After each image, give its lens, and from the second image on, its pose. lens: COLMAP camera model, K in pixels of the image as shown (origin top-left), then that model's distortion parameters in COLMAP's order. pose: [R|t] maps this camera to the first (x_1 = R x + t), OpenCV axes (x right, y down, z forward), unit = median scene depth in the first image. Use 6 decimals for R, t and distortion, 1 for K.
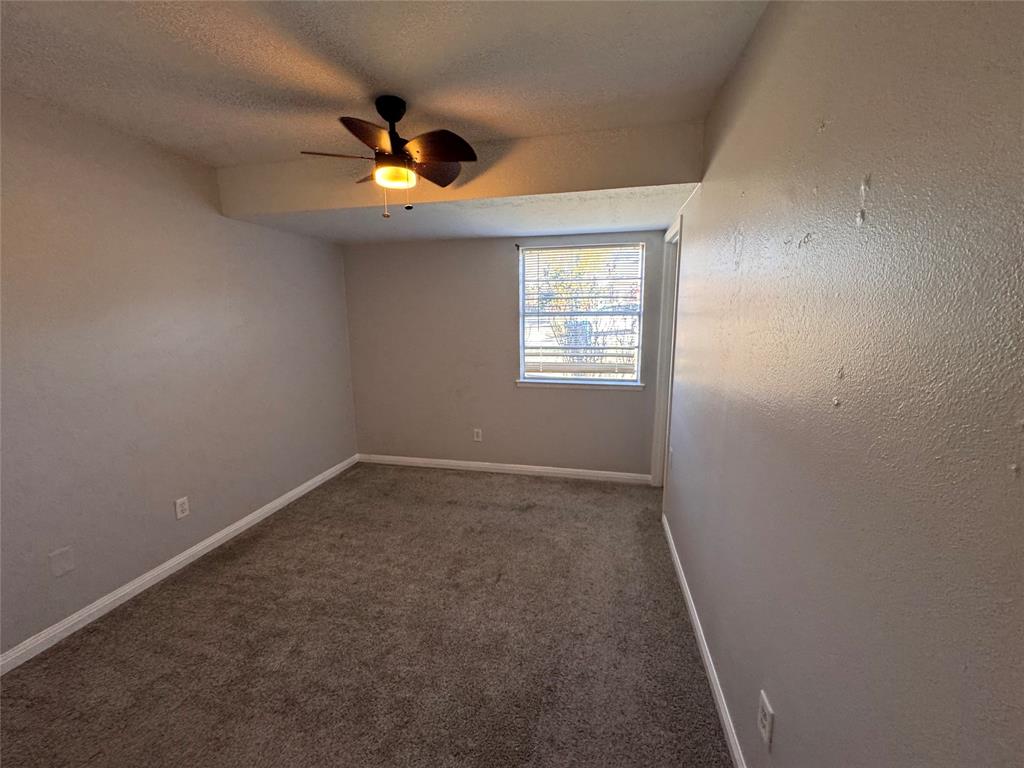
lens RADIAL K [[409.2, 0, 513.0], [0, 409.2, 385.2], [0, 0, 1]] dist [-0.002295, 0.000191]
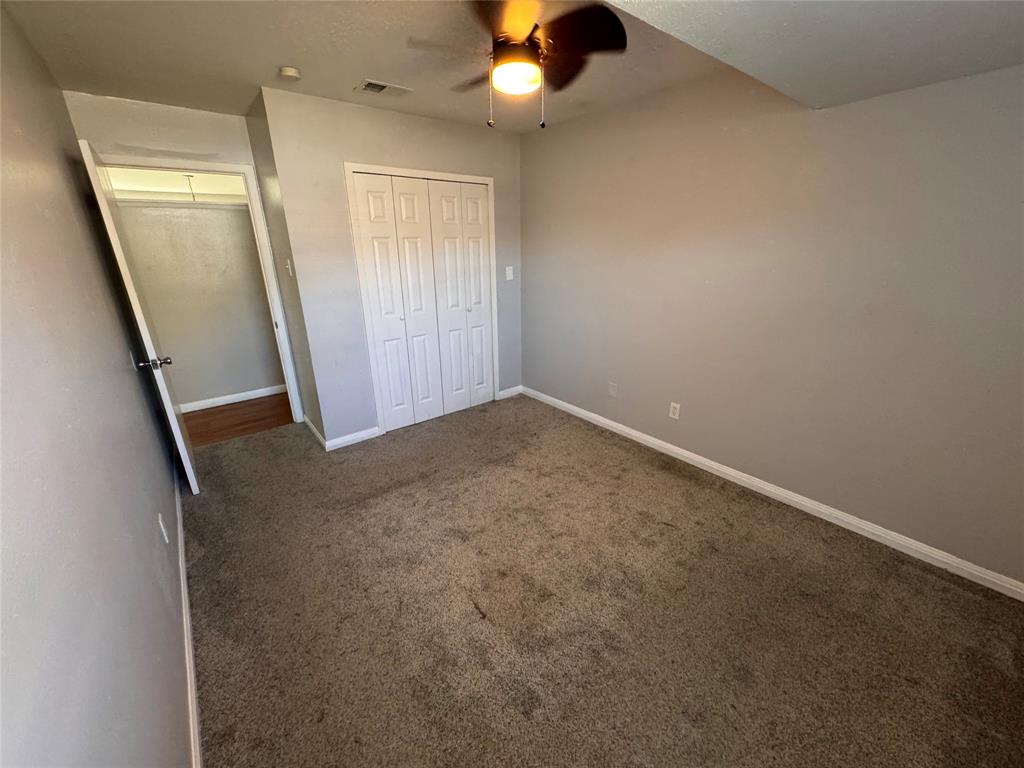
lens RADIAL K [[409.2, 0, 513.0], [0, 409.2, 385.2], [0, 0, 1]] dist [-0.002295, 0.000191]
pose [[-0.621341, 0.274330, -0.733947, 0.353434], [-0.120112, 0.892287, 0.435197, -0.236506], [0.774279, 0.358562, -0.521464, 1.235152]]
